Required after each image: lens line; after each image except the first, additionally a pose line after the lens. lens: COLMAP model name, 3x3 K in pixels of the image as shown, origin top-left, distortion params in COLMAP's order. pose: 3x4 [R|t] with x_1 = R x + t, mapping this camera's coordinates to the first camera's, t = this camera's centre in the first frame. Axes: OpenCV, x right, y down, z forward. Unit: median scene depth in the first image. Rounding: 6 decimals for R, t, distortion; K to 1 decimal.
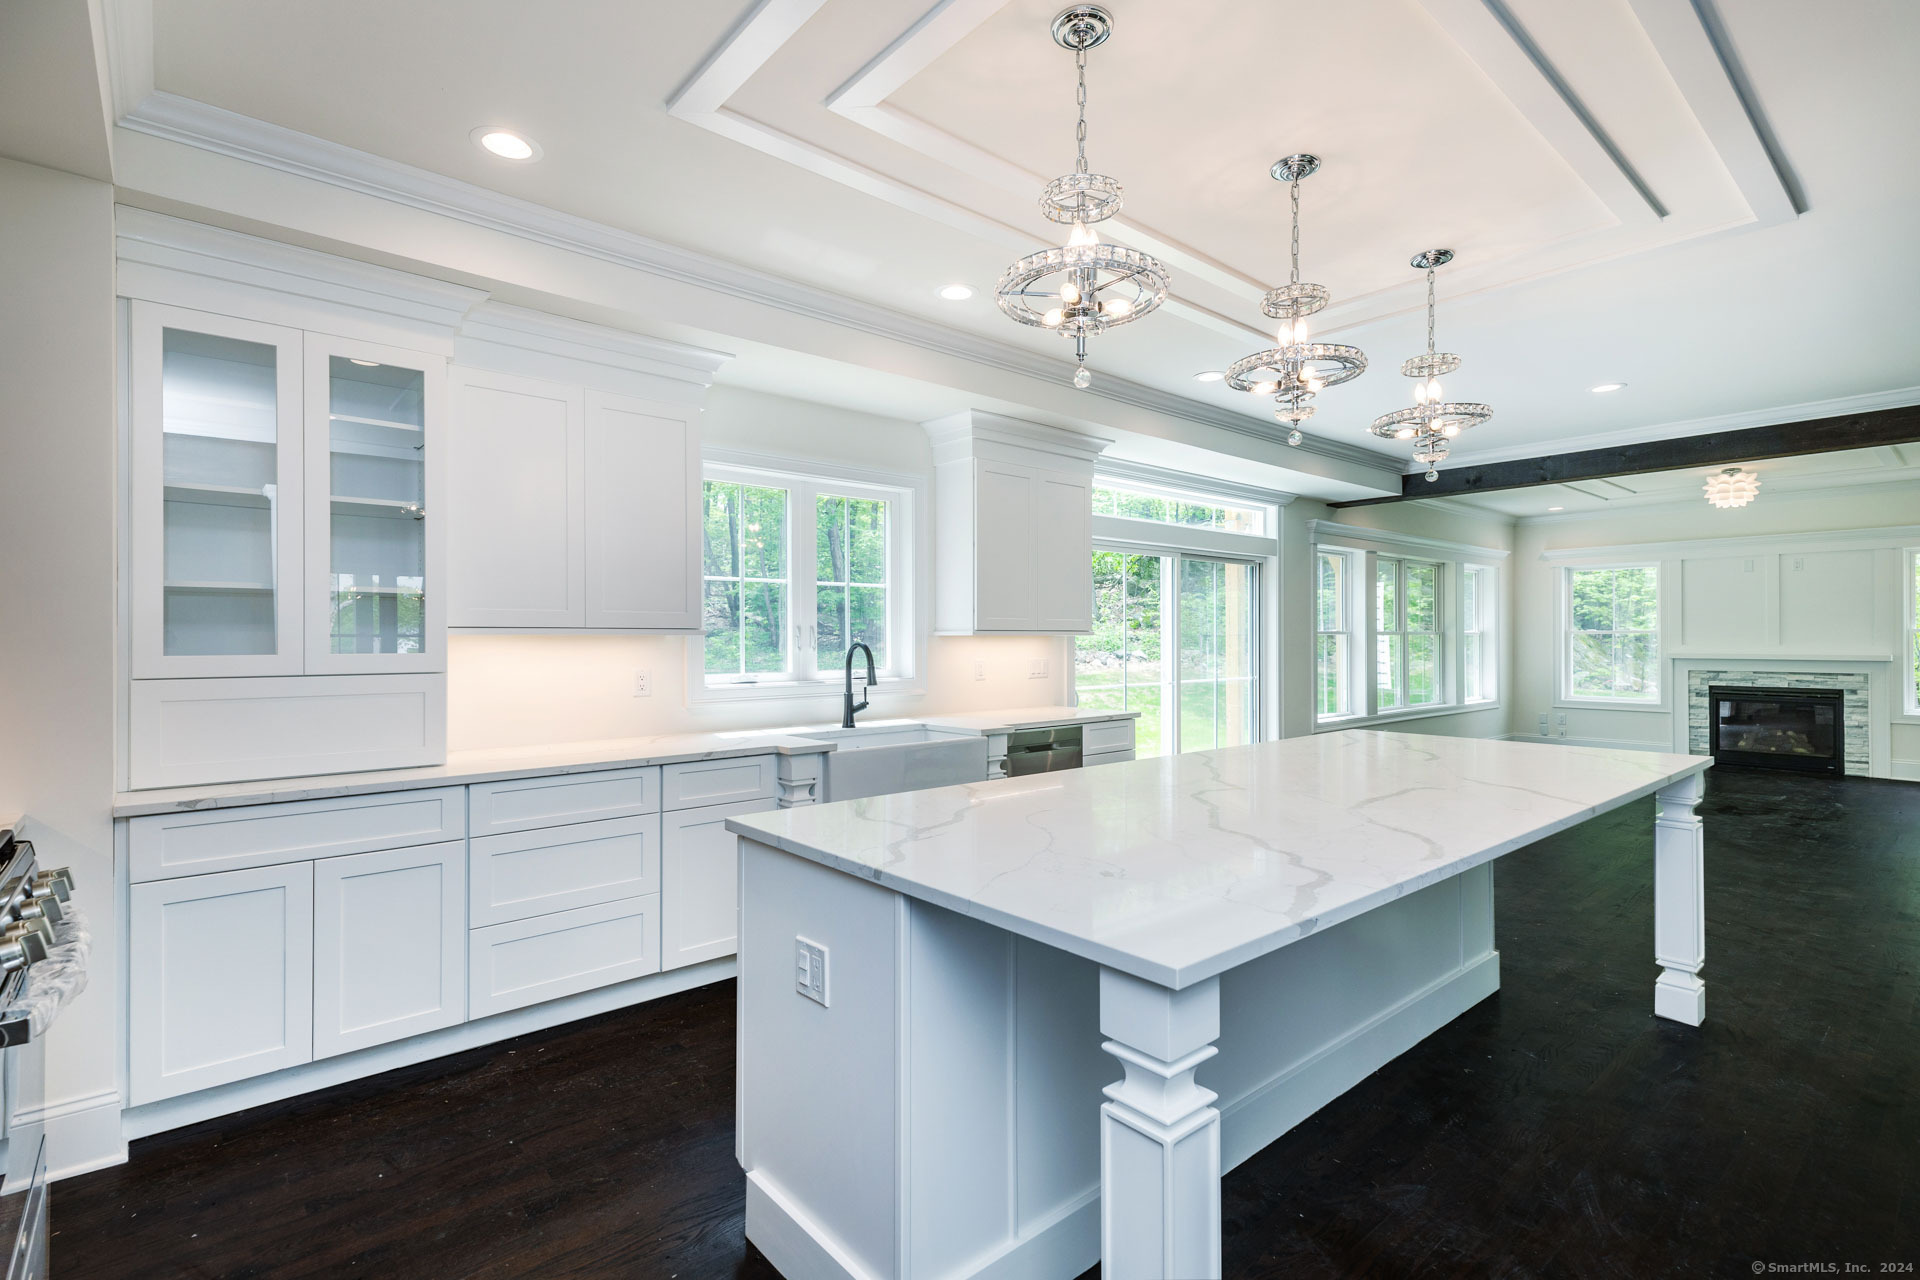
lens RADIAL K [[909.9, 0, 963.1], [0, 909.9, 646.7], [0, 0, 1]] dist [-0.000984, 0.000122]
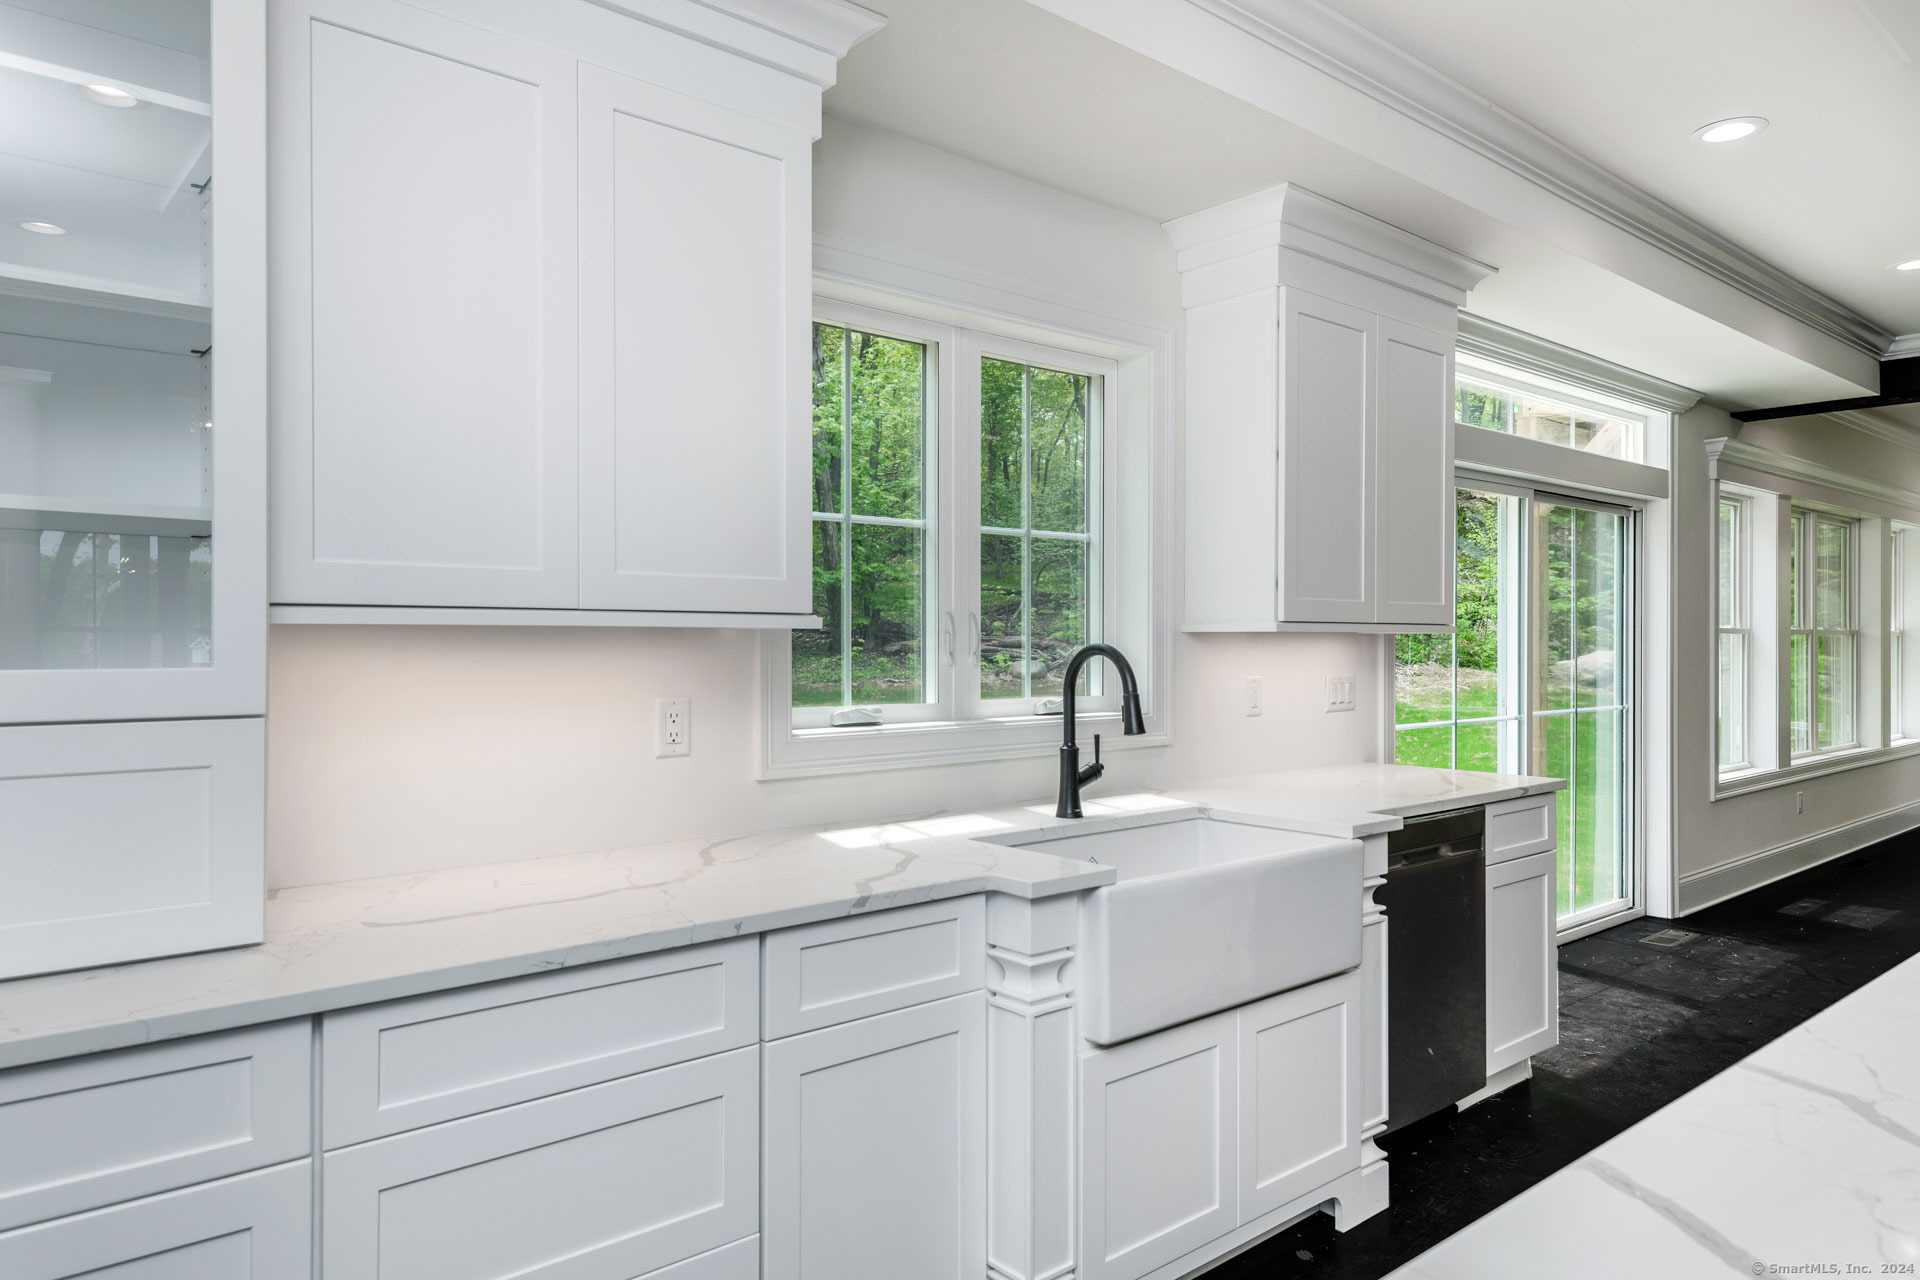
lens RADIAL K [[1265.7, 0, 958.6], [0, 1265.7, 631.5], [0, 0, 1]] dist [0.007077, -0.001813]
pose [[0.999994, 0.003355, 0.000376, -0.164140], [-0.003350, 0.999892, -0.014289, -0.001118], [-0.000424, 0.014288, 0.999898, 0.276082]]
